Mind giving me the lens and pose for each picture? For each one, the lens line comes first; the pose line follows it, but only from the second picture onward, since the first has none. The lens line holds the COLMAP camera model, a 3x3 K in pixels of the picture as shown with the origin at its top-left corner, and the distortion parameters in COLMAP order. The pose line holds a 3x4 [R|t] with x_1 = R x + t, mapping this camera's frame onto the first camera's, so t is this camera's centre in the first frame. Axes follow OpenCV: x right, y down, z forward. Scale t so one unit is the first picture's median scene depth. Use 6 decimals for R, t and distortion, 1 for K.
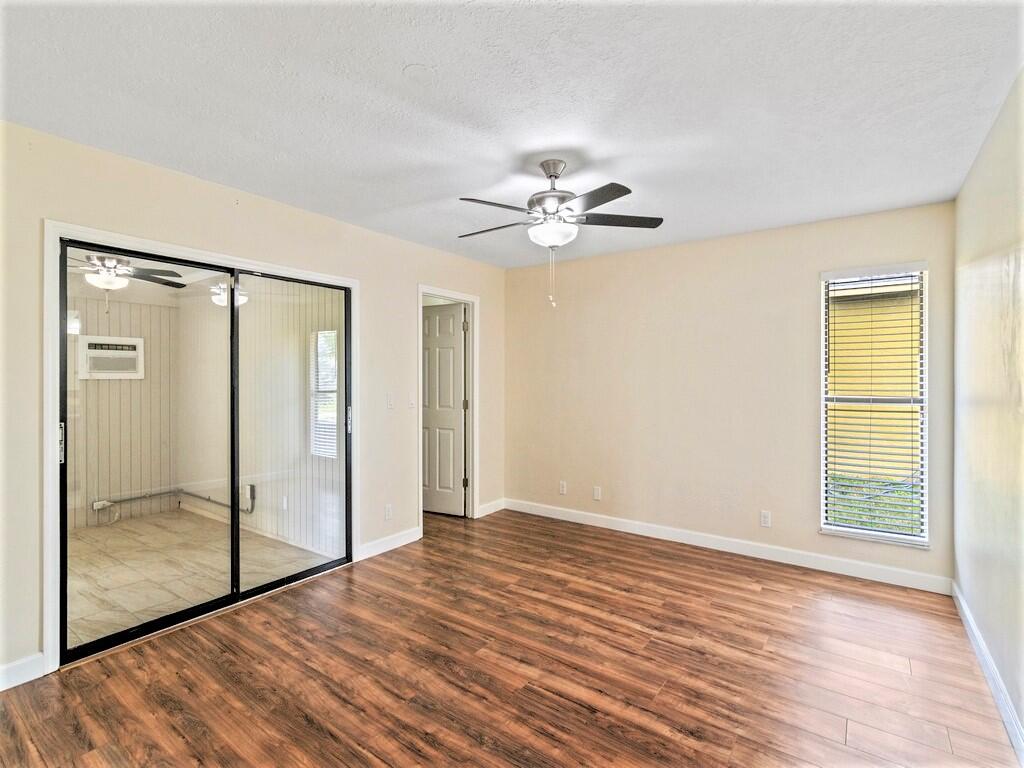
lens RADIAL K [[493.7, 0, 508.7], [0, 493.7, 382.1], [0, 0, 1]] dist [-0.000560, 0.000642]
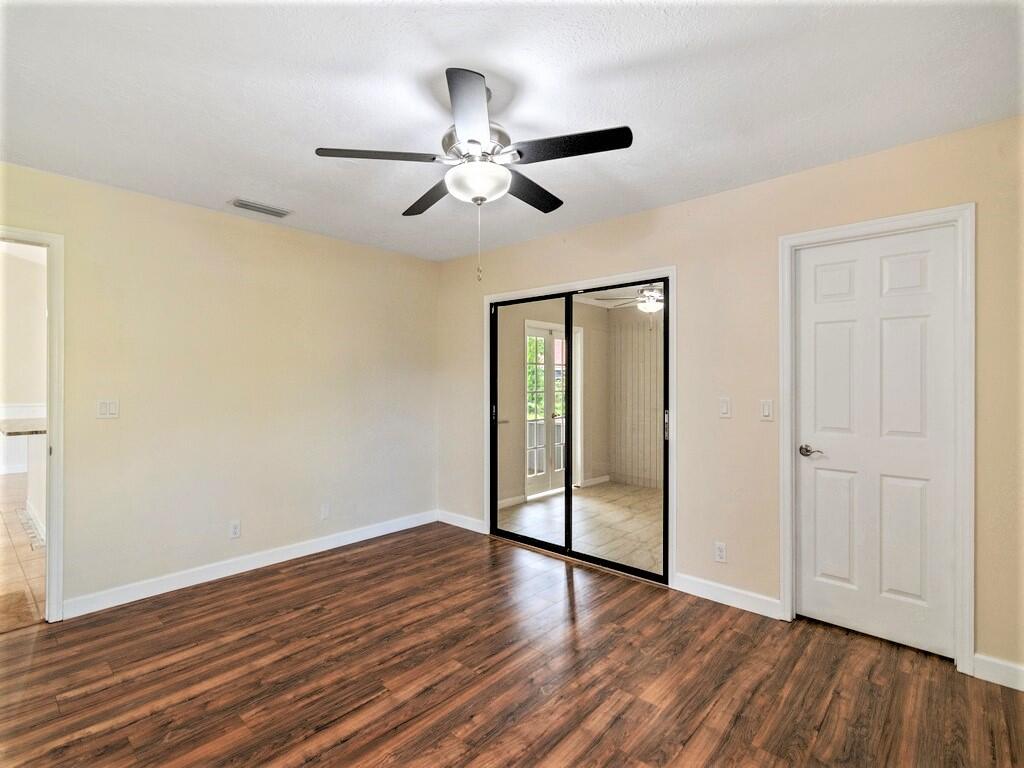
lens RADIAL K [[493.7, 0, 508.7], [0, 493.7, 382.1], [0, 0, 1]] dist [-0.000560, 0.000642]
pose [[-0.108477, 0.003191, -0.994094, 0.917979], [-0.006221, 0.999973, 0.003889, -0.004042], [0.994079, 0.006606, -0.108454, 1.251572]]
